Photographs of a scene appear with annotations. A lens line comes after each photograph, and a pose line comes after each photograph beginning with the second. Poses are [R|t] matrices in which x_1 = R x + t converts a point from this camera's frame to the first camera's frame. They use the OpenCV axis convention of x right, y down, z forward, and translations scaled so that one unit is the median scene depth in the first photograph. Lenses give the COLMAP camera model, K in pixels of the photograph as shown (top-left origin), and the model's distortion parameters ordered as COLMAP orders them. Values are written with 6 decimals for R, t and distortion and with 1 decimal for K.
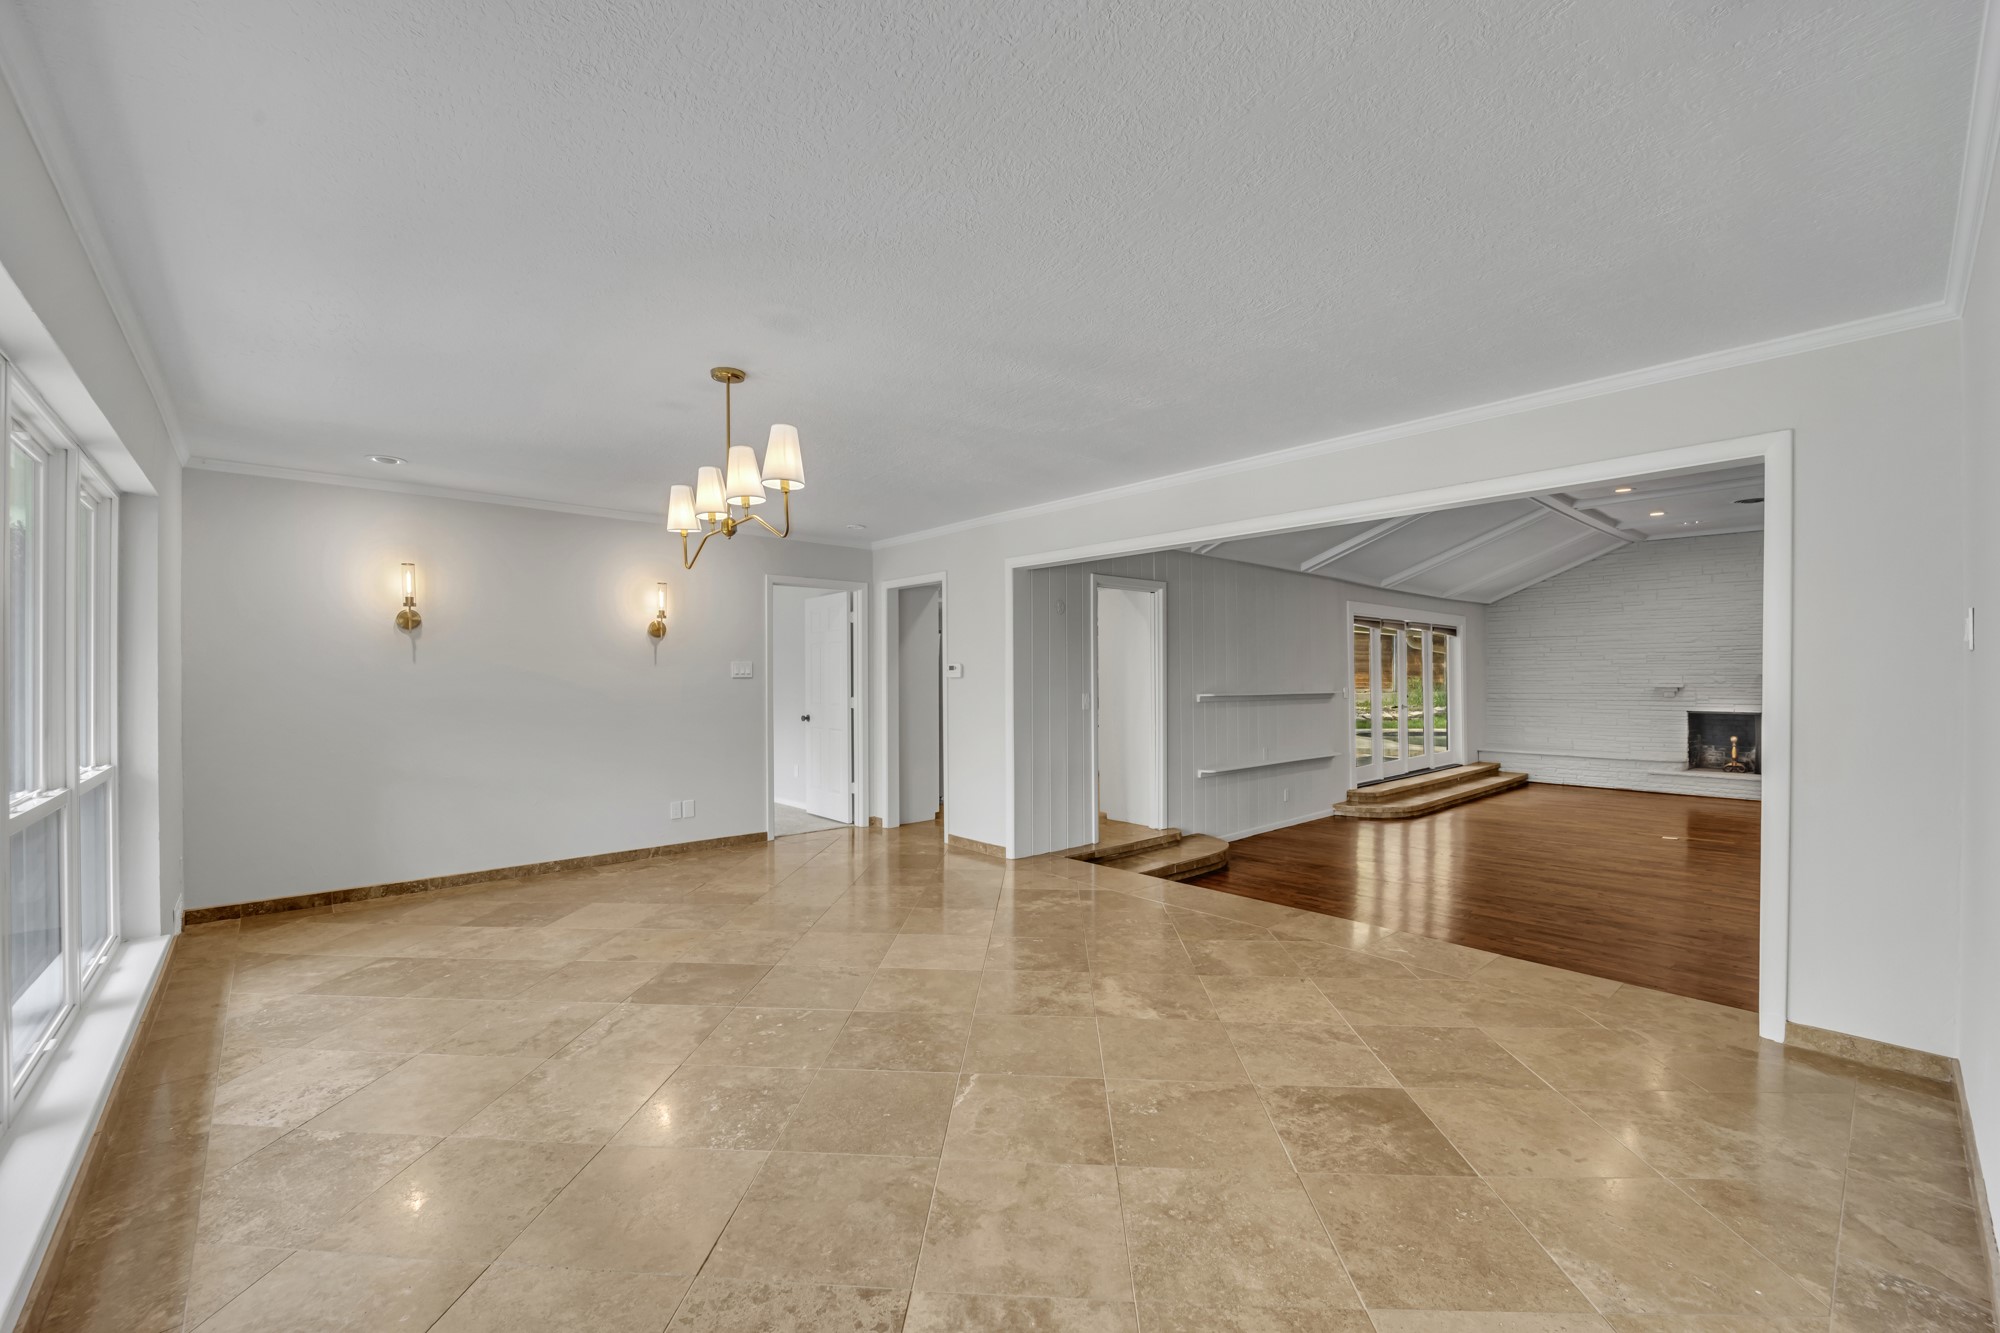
lens RADIAL K [[814.5, 0, 1002.4], [0, 814.5, 674.8], [0, 0, 1]] dist [-0.009157, -0.003081]
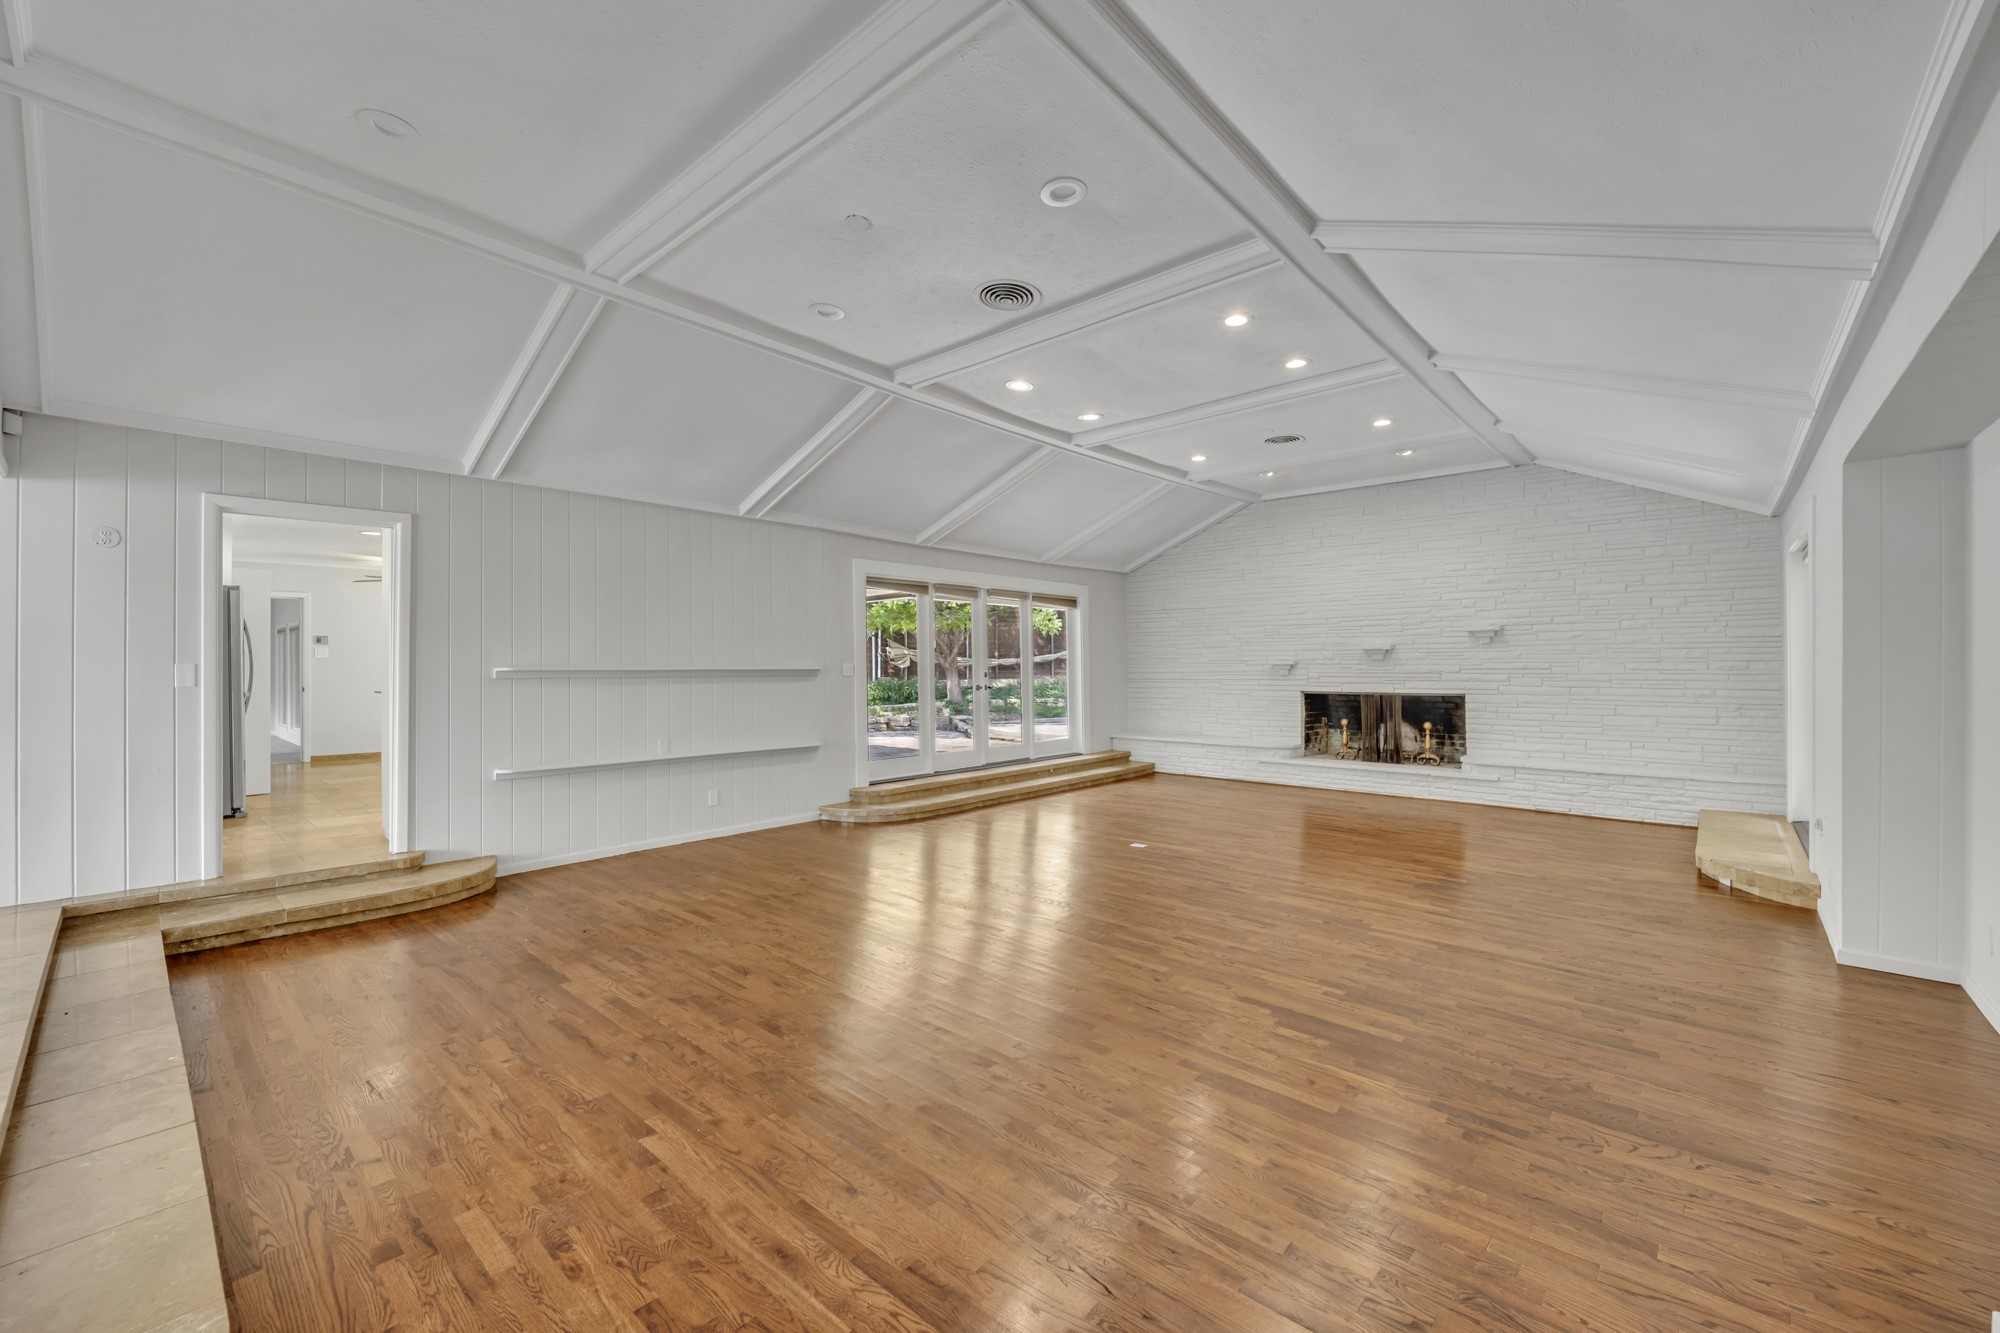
lens RADIAL K [[814.5, 0, 1011.5], [0, 814.5, 668.2], [0, 0, 1]] dist [-0.009157, -0.003081]
pose [[0.993346, -0.002660, 0.115134, 0.791571], [0.002064, 0.999984, 0.005294, 0.026296], [-0.115146, -0.005021, 0.993336, 0.266404]]
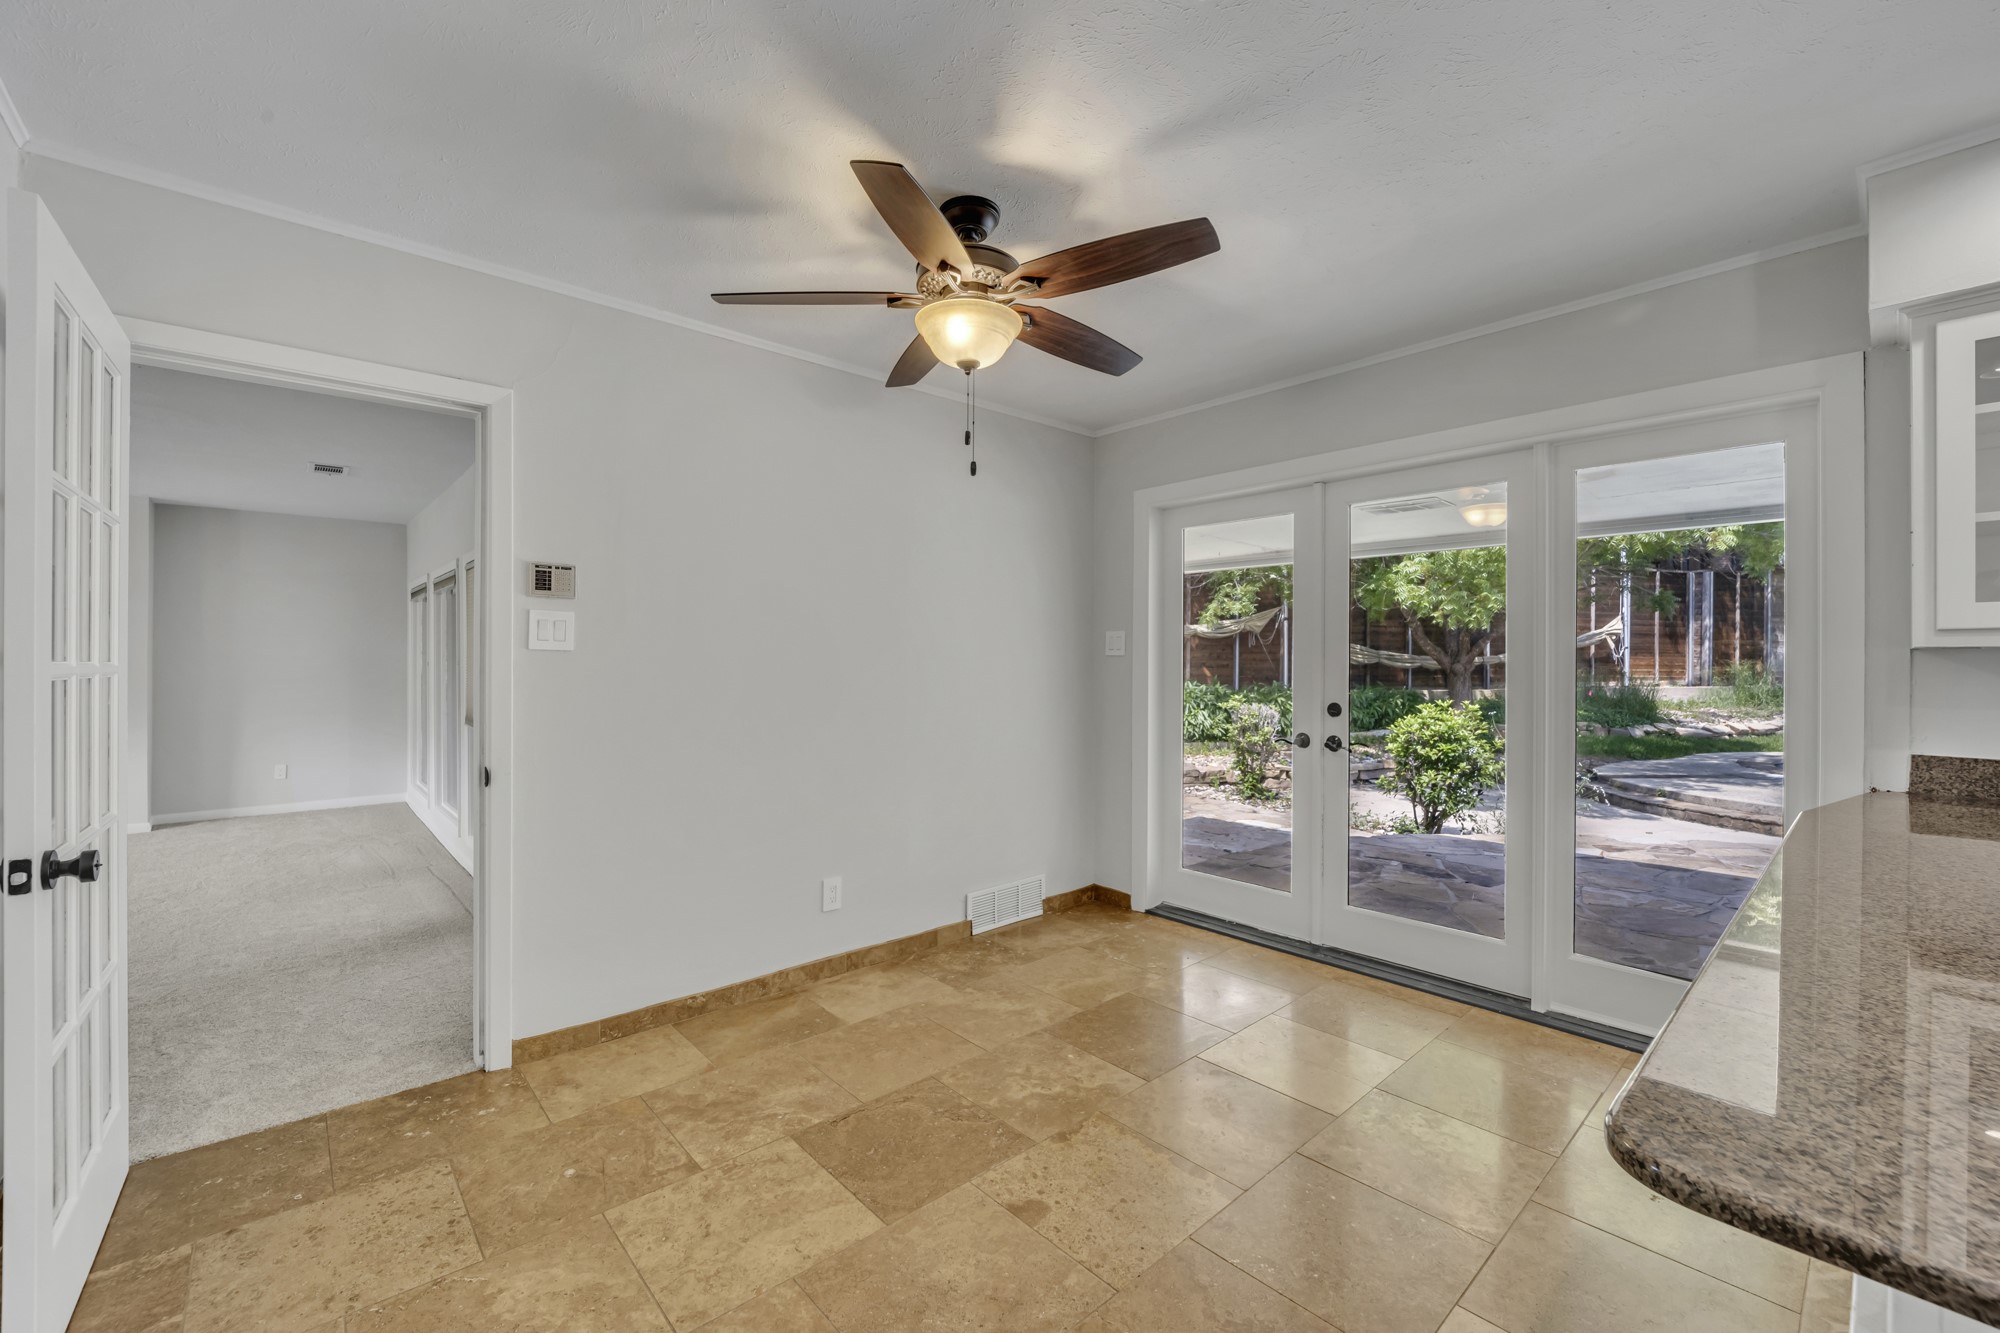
lens RADIAL K [[814.5, 0, 998.4], [0, 814.5, 659.2], [0, 0, 1]] dist [-0.009157, -0.003081]
pose [[0.999960, 0.007809, -0.004280, -0.232130], [-0.007797, 0.999966, 0.002826, 0.012688], [0.004302, -0.002792, 0.999987, 1.713467]]
